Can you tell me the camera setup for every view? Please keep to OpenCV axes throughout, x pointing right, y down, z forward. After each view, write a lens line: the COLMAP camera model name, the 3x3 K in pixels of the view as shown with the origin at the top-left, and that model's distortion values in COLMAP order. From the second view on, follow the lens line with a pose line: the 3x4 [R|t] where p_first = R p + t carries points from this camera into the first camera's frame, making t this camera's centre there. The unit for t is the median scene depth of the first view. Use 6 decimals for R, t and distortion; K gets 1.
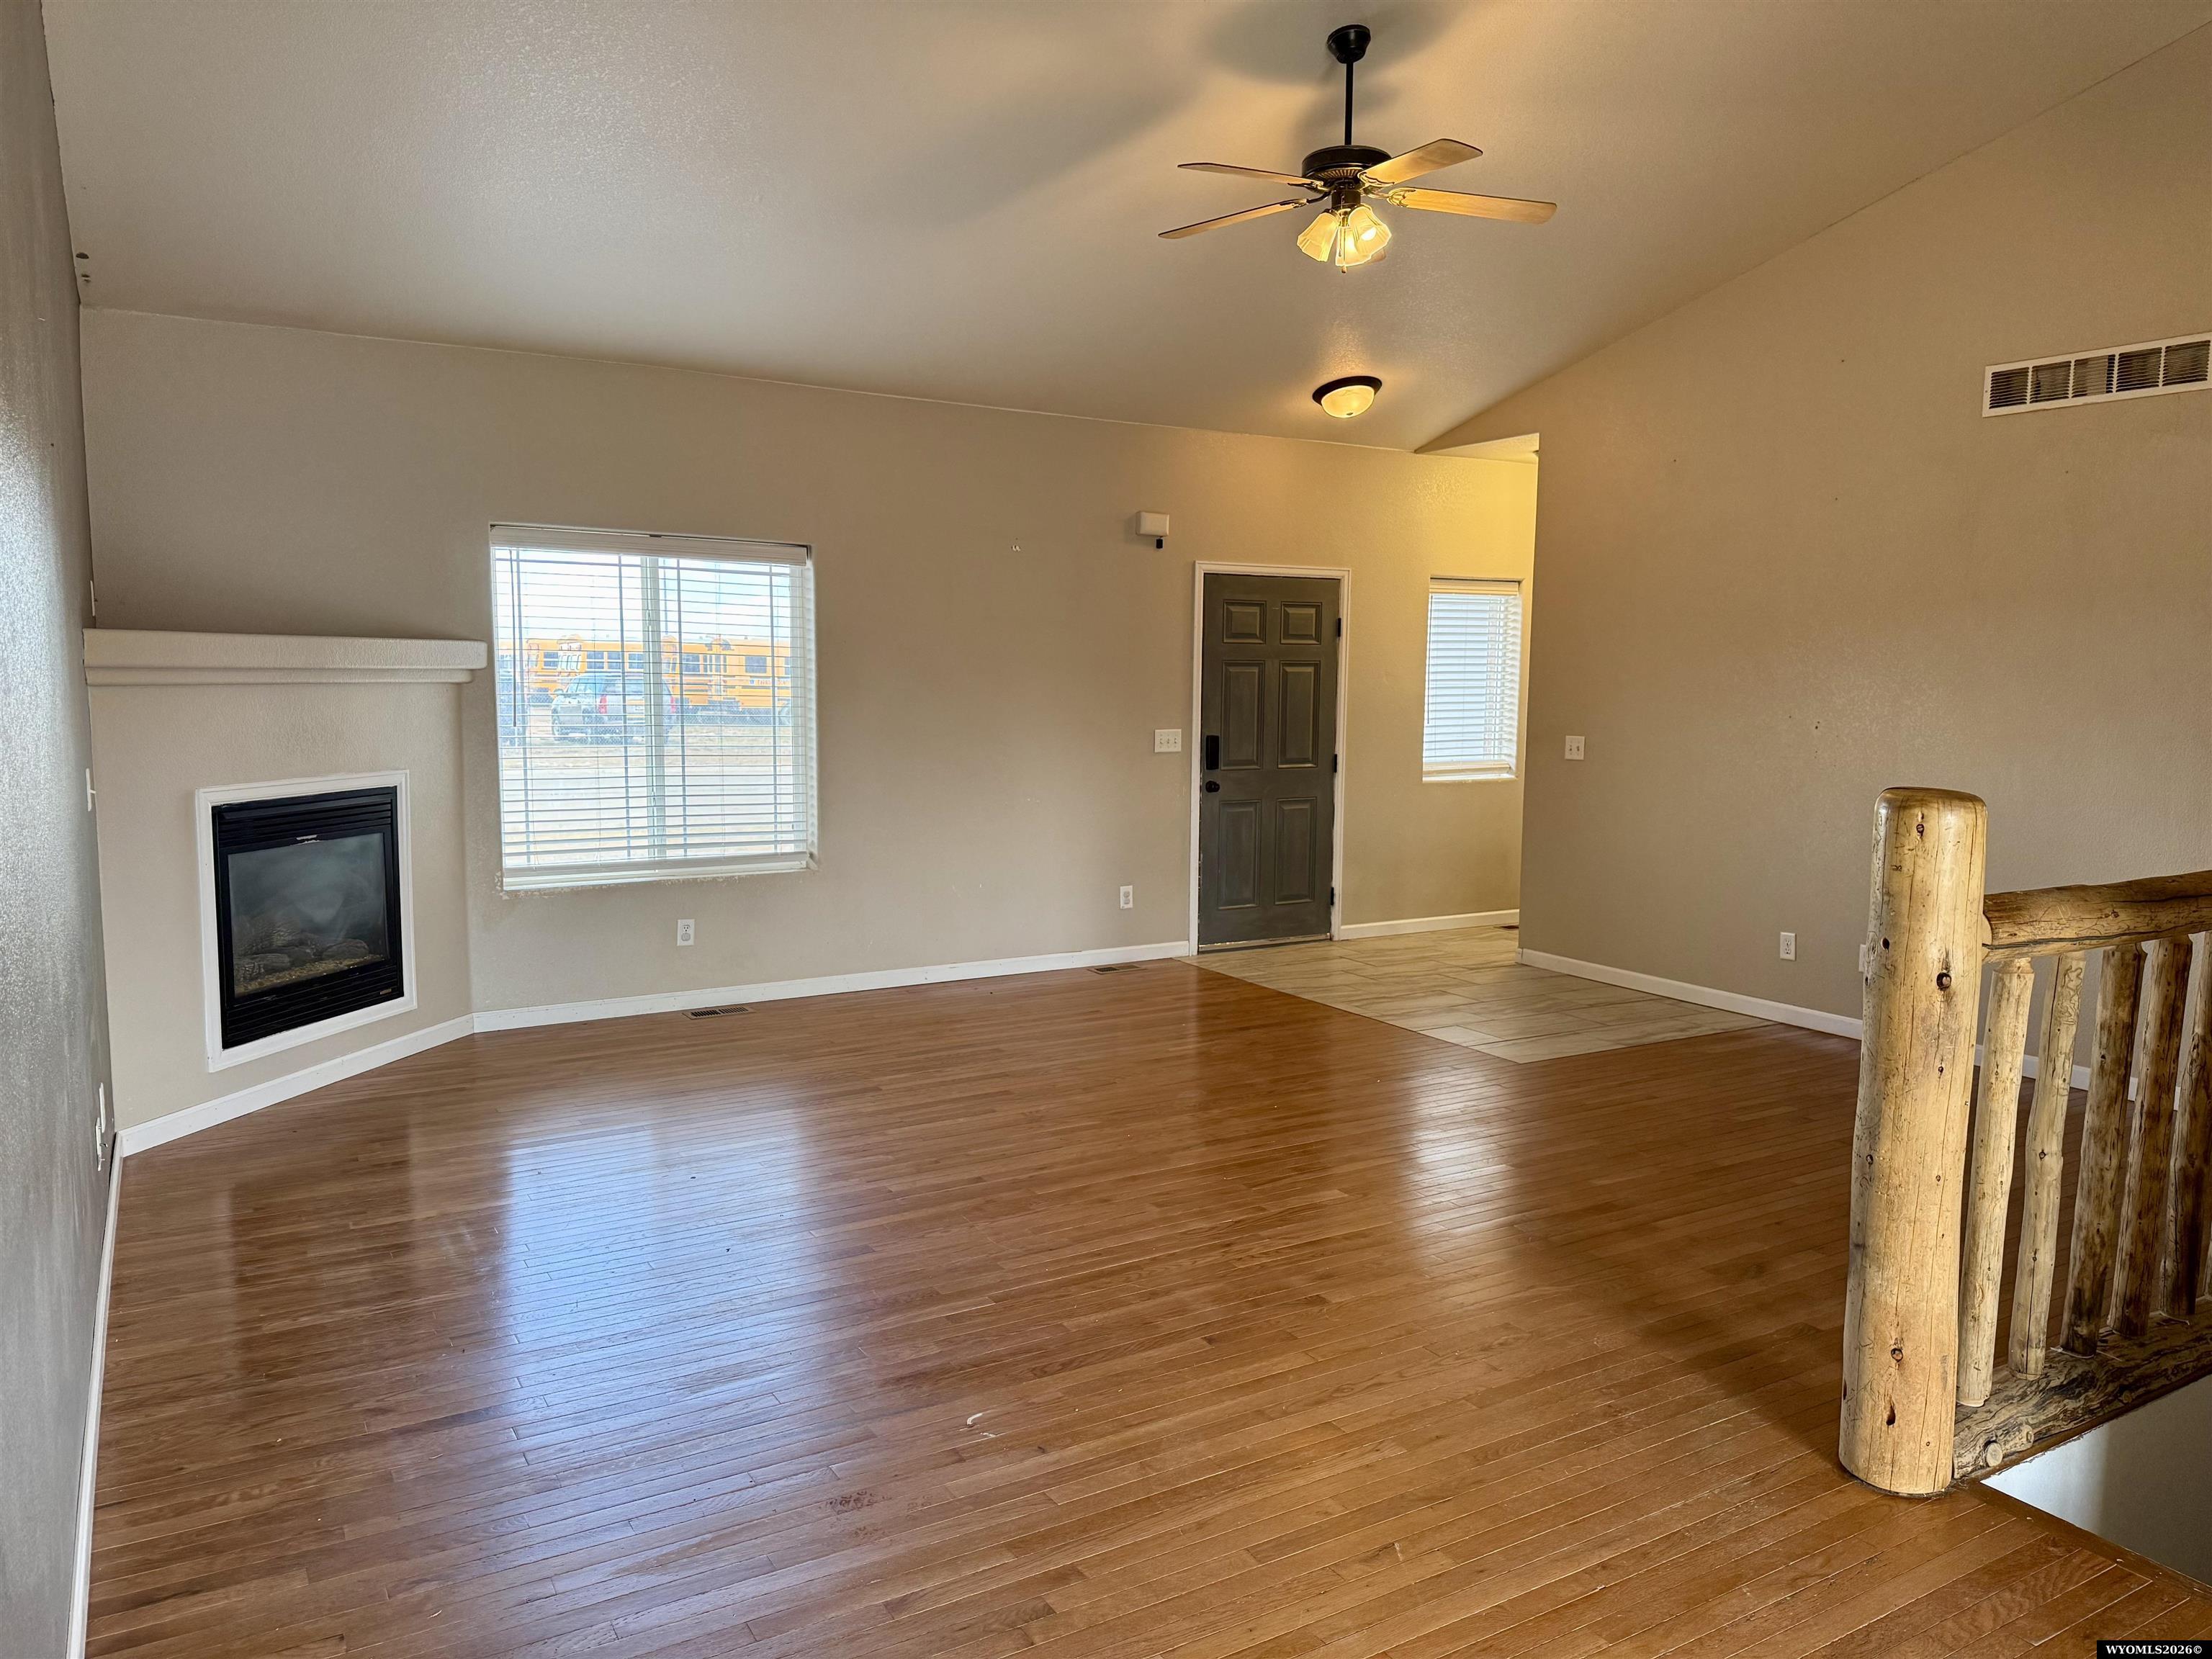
lens RADIAL K [[1566.6, 0, 1106.0], [0, 1566.6, 829.5], [0, 0, 1]] dist [-0.038264, -0.005027]
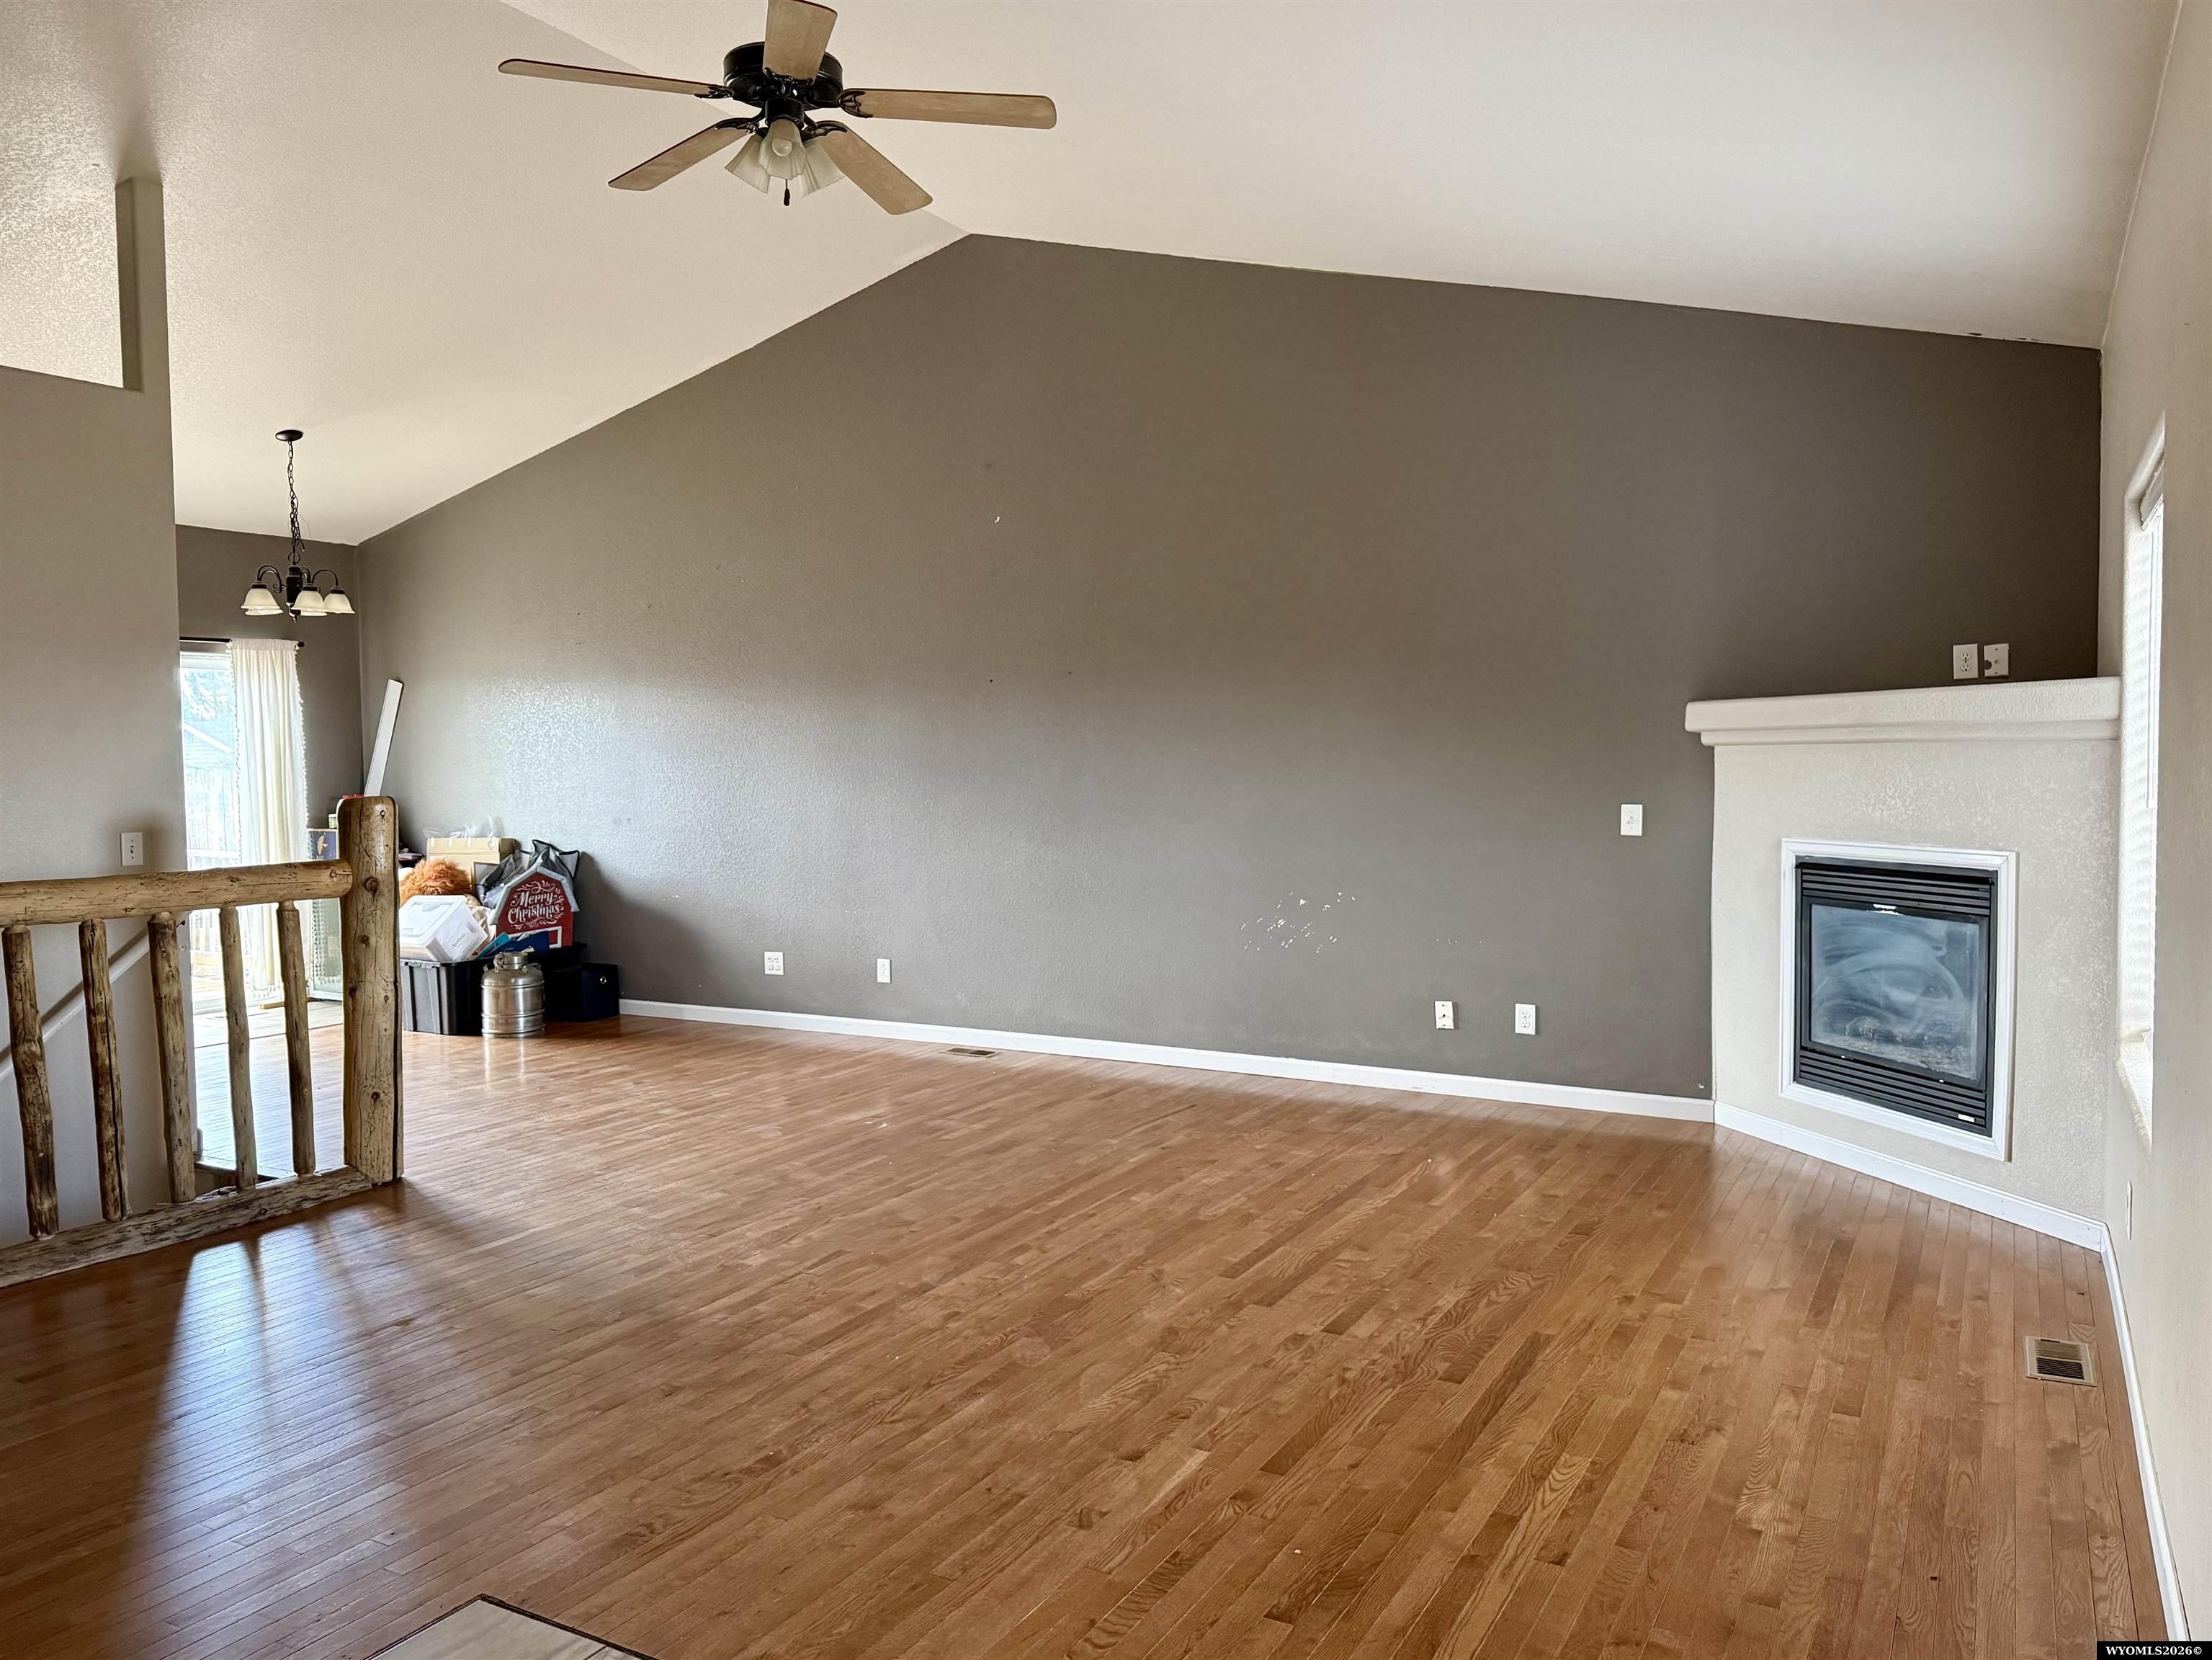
lens RADIAL K [[1566.8, 0, 1106.0], [0, 1566.8, 830.0], [0, 0, 1]] dist [-0.038264, -0.005027]
pose [[-0.872725, 0.025505, -0.487545, 0.342175], [-0.039897, 0.991568, 0.123289, -0.134818], [0.486579, 0.127049, -0.864349, 1.541599]]
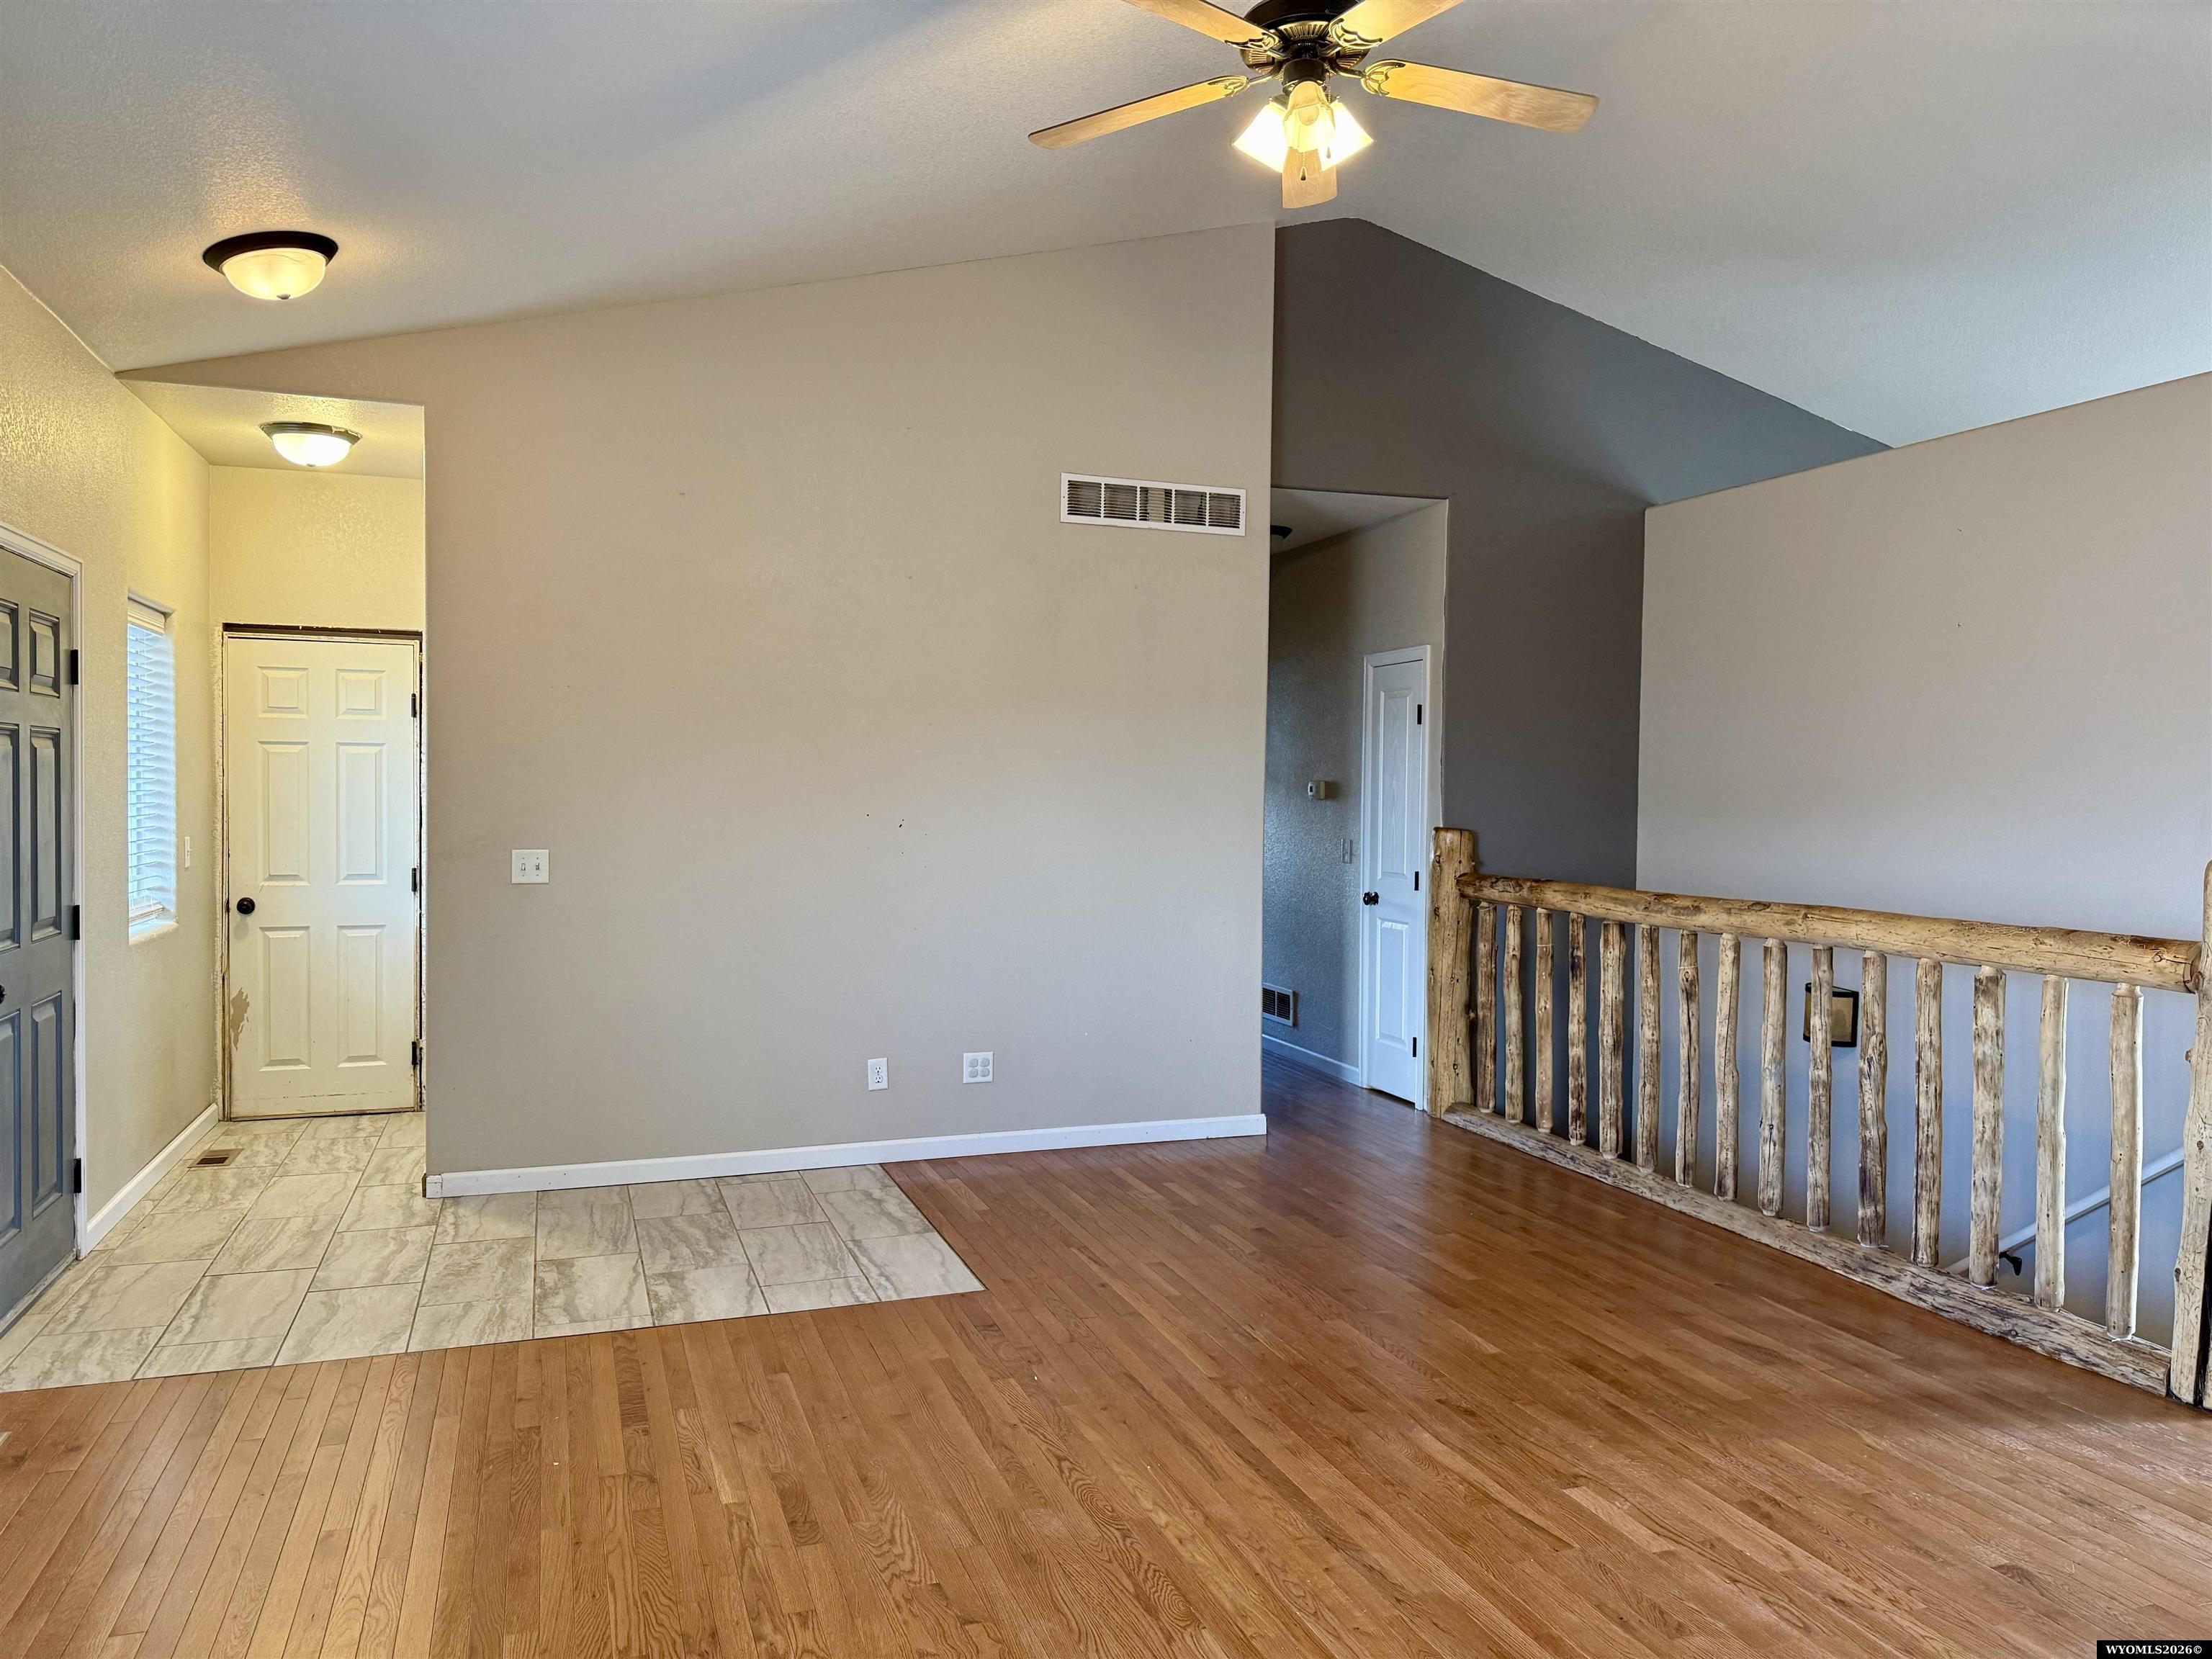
lens RADIAL K [[1526.4, 0, 1106.0], [0, 1526.4, 829.5], [0, 0, 1]] dist [-0.004421, -0.003534]
pose [[0.183050, -0.037364, 0.982393, -0.464546], [0.081749, 0.996395, 0.022665, -0.087865], [-0.979699, 0.076160, 0.185445, 0.847407]]
